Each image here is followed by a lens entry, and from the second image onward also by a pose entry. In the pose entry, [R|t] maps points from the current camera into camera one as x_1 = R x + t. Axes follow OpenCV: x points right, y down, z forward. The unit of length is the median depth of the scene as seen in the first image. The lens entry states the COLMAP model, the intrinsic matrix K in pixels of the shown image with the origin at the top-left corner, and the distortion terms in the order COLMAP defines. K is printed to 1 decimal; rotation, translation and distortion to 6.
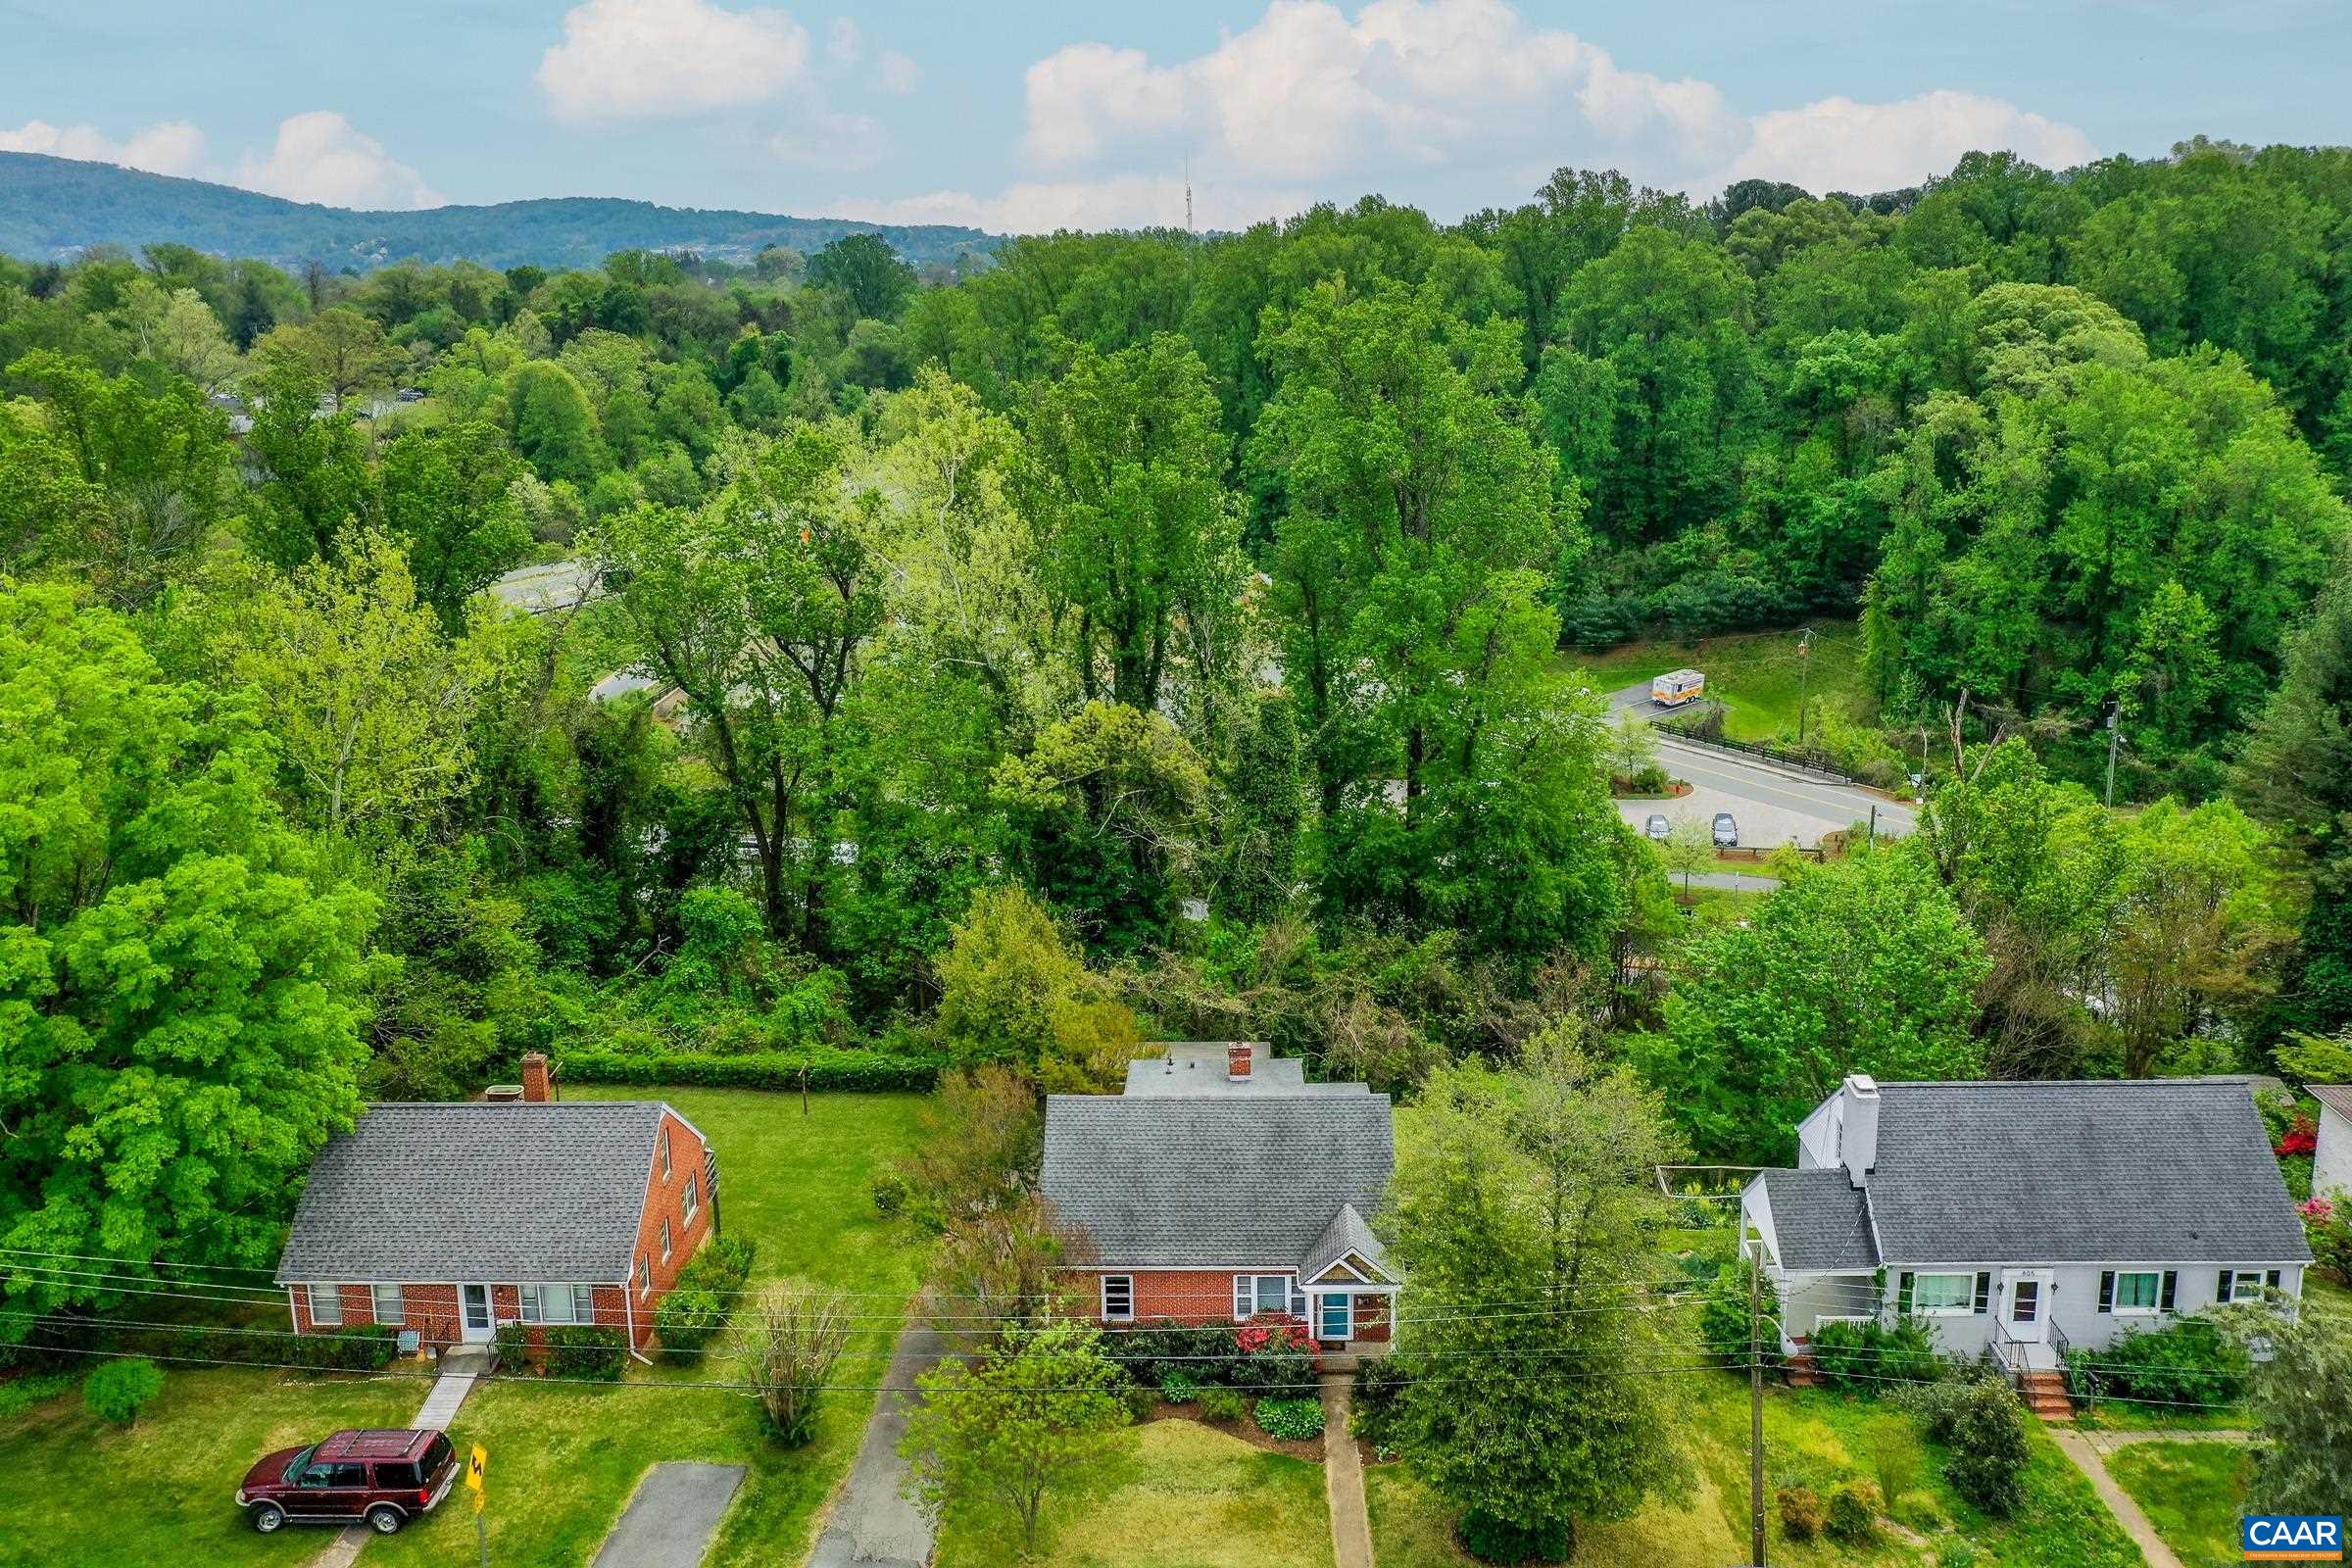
lens RADIAL K [[1937.4, 0, 1208.2], [0, 1937.4, 681.9], [0, 0, 1]] dist [0.001263, 0.003680]
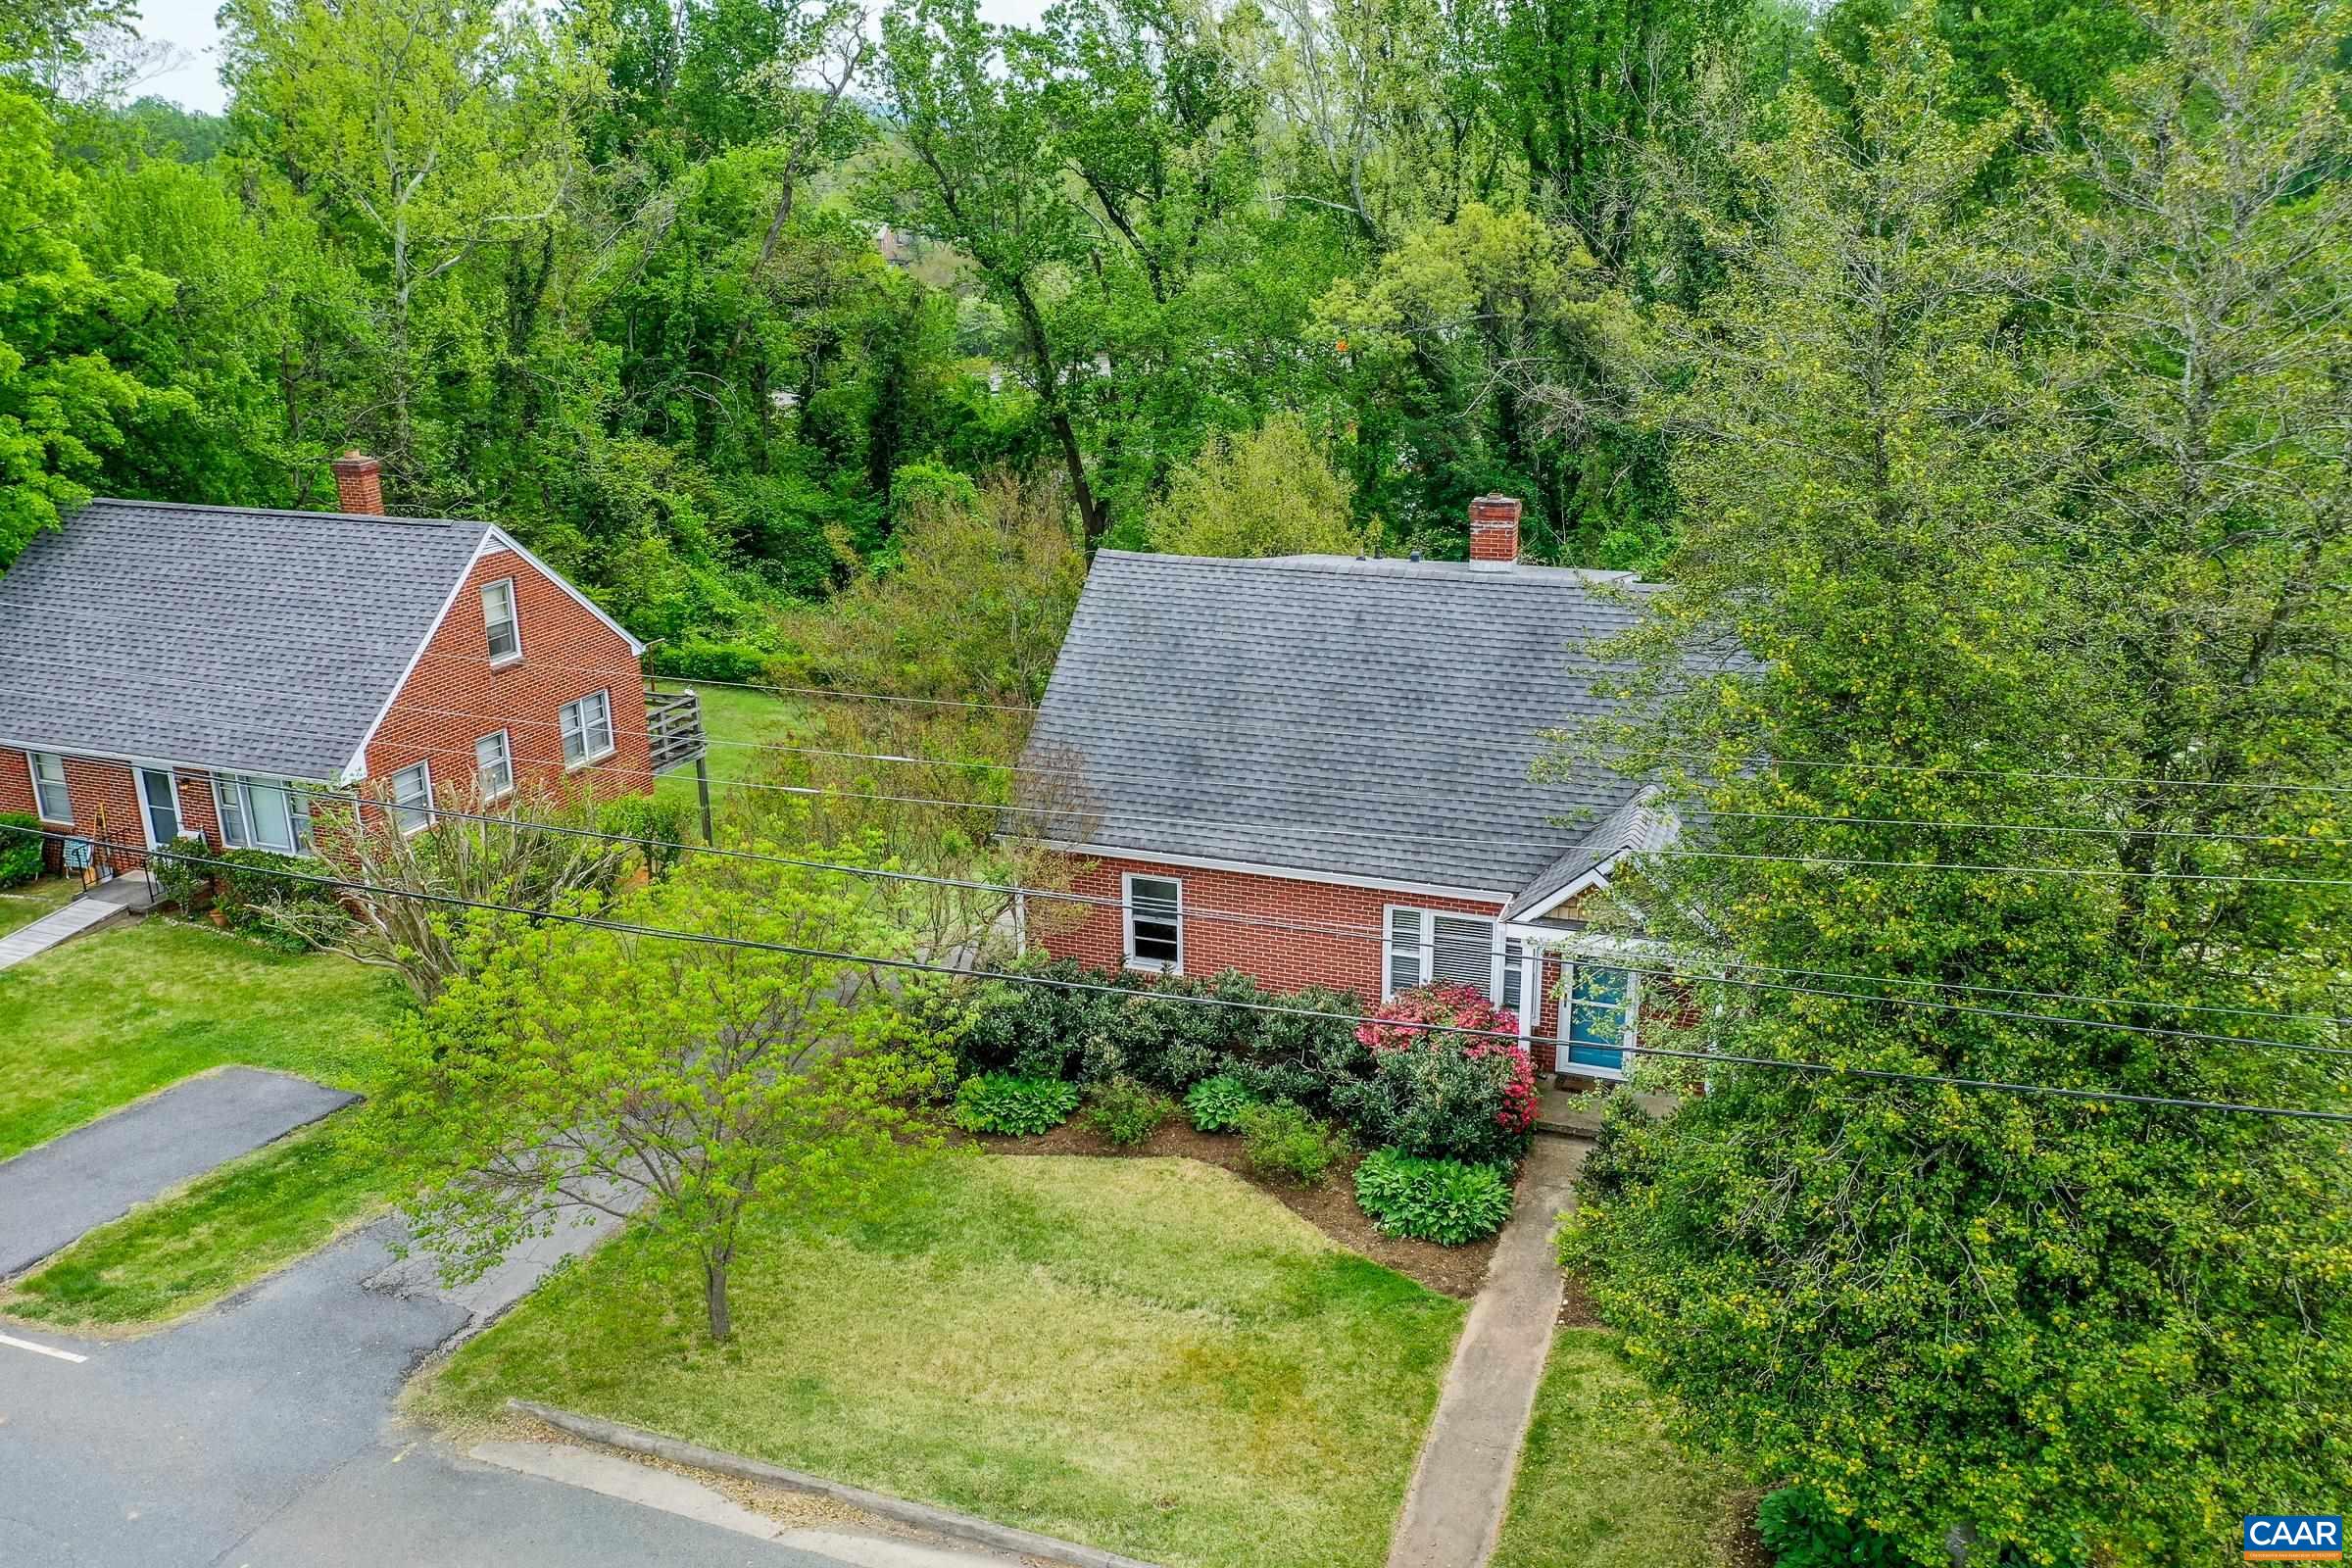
lens RADIAL K [[1885.9, 0, 1176.0], [0, 1885.9, 784.0], [0, 0, 1]] dist [0.006734, -0.002913]
pose [[0.942931, 0.102672, -0.316764, 0.111107], [-0.075760, 0.992478, 0.096170, 0.244228], [0.324255, -0.066684, 0.943617, 0.570424]]
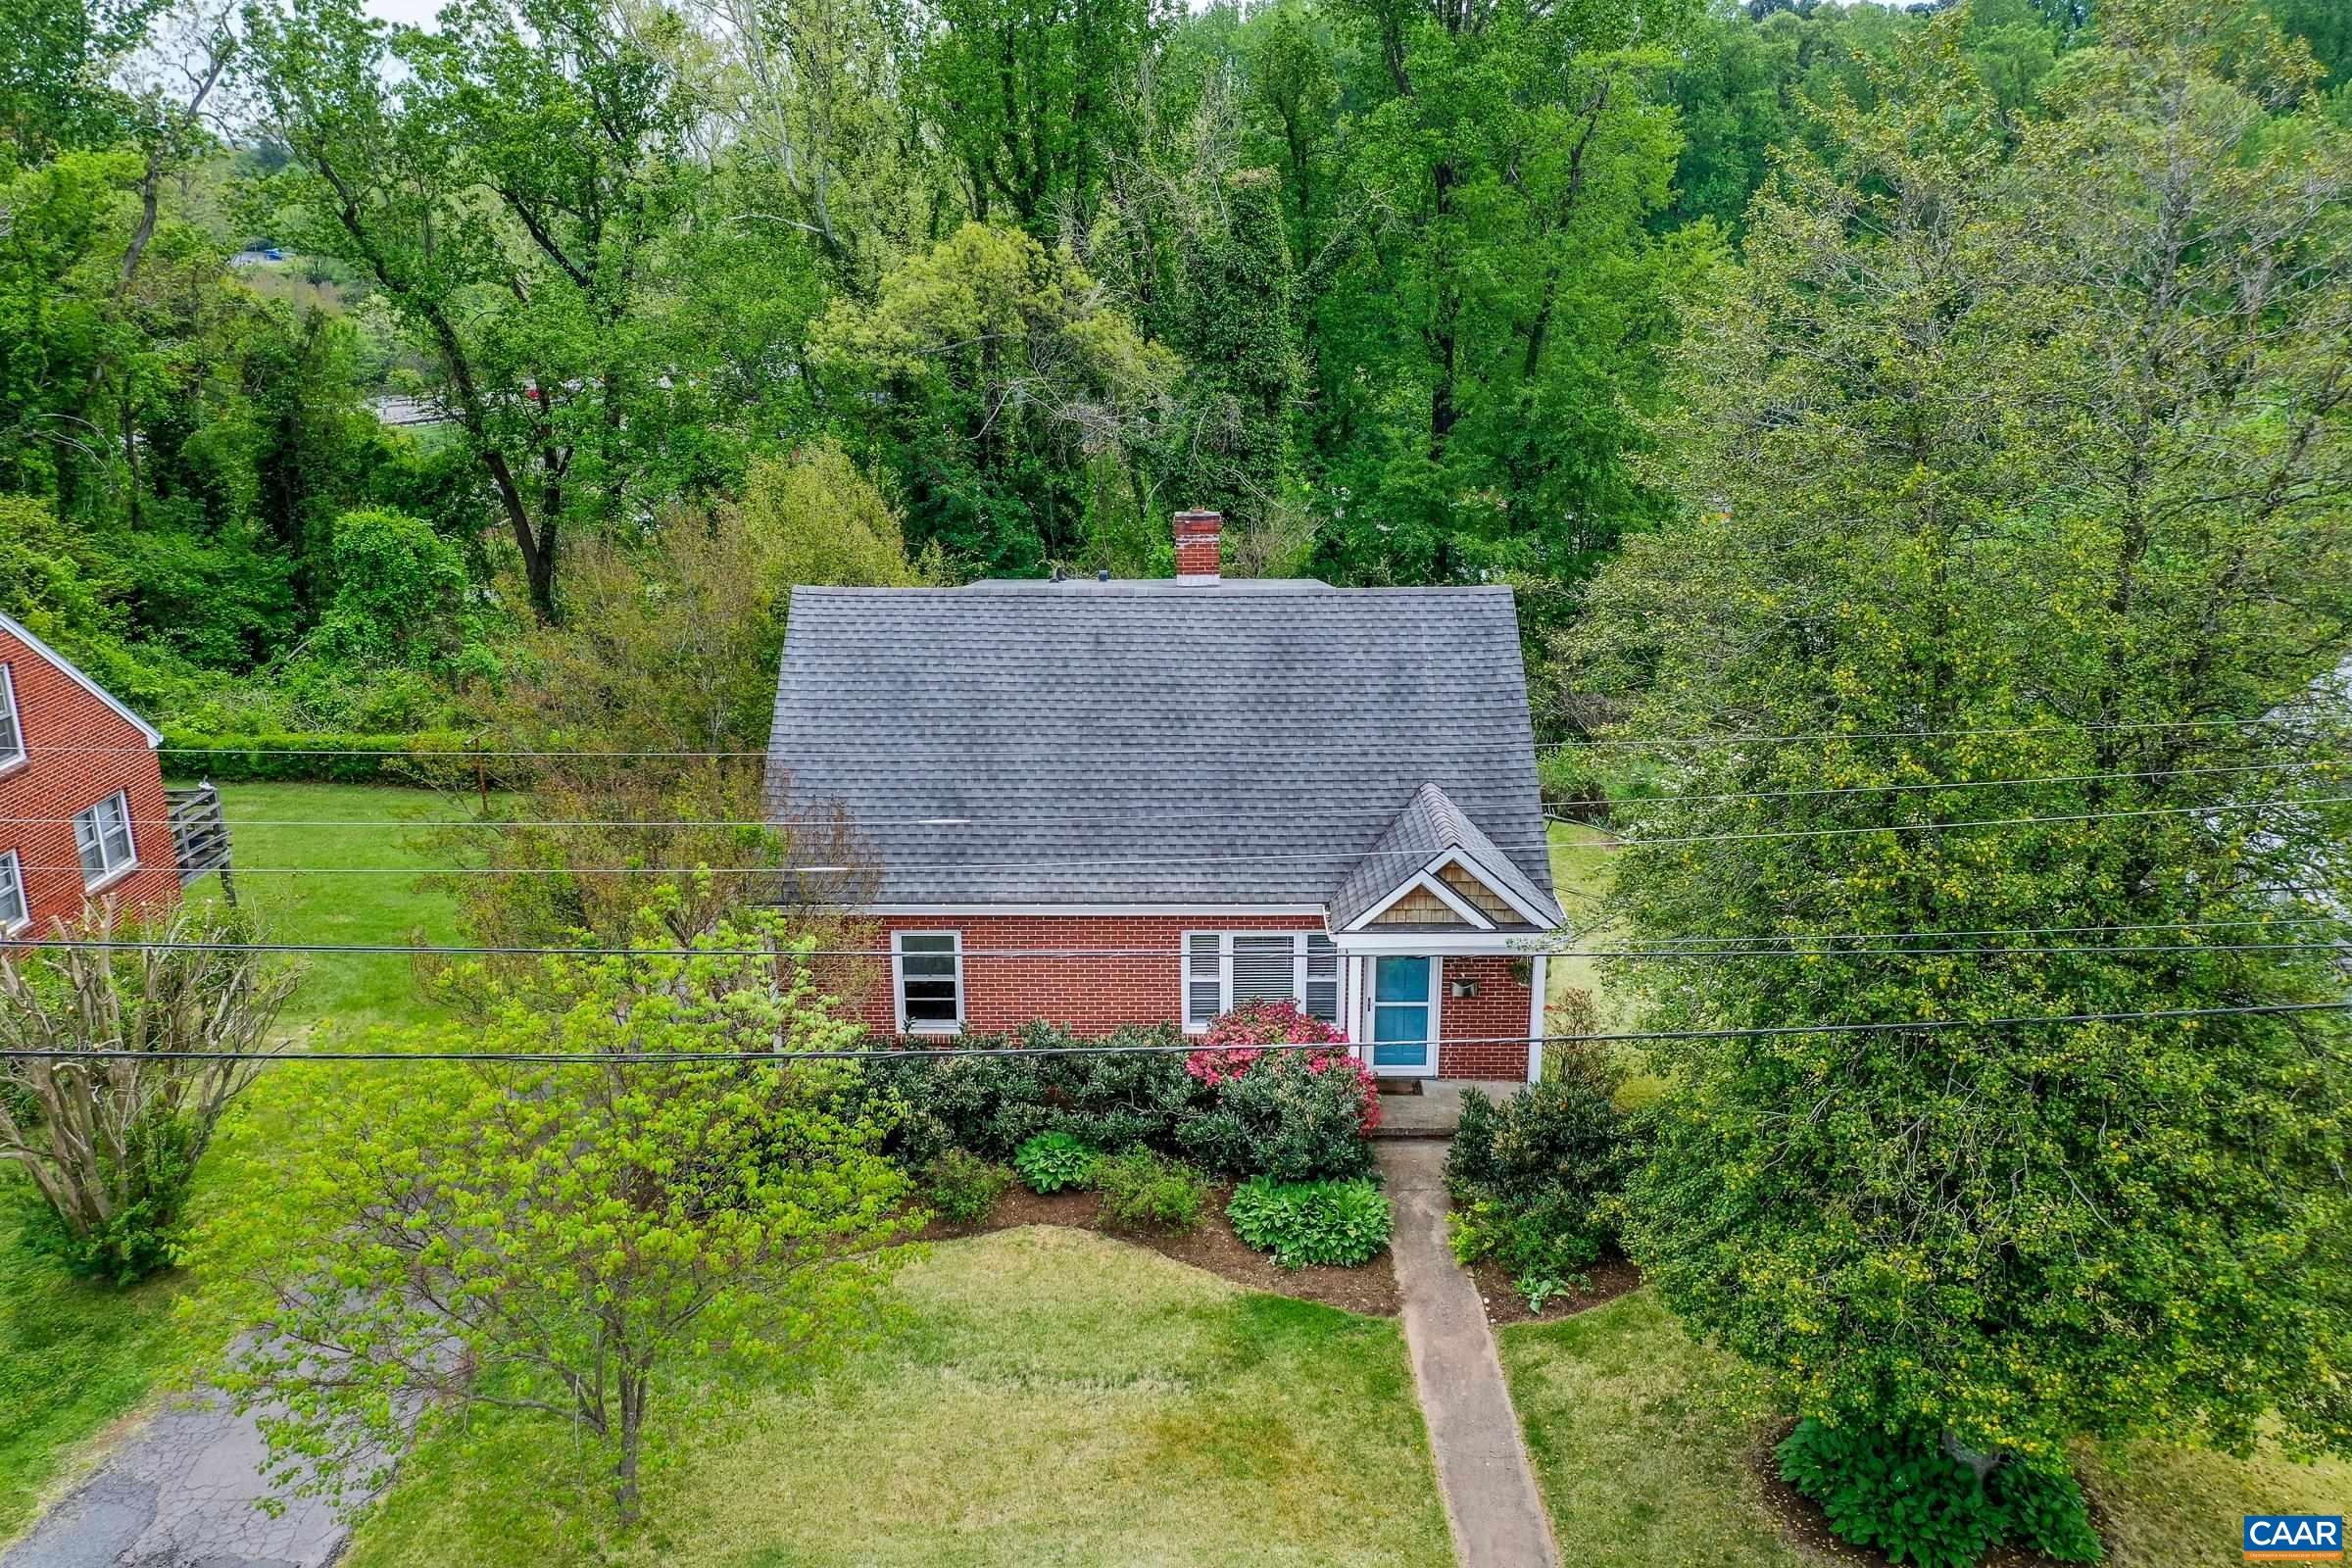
lens RADIAL K [[1897.1, 0, 1198.2], [0, 1897.1, 781.3], [0, 0, 1]] dist [0.007702, 0.000699]
pose [[0.999775, 0.005764, 0.020425, 0.007839], [-0.007091, 0.997827, 0.065513, 0.249022], [-0.020003, -0.065643, 0.997643, 0.572982]]
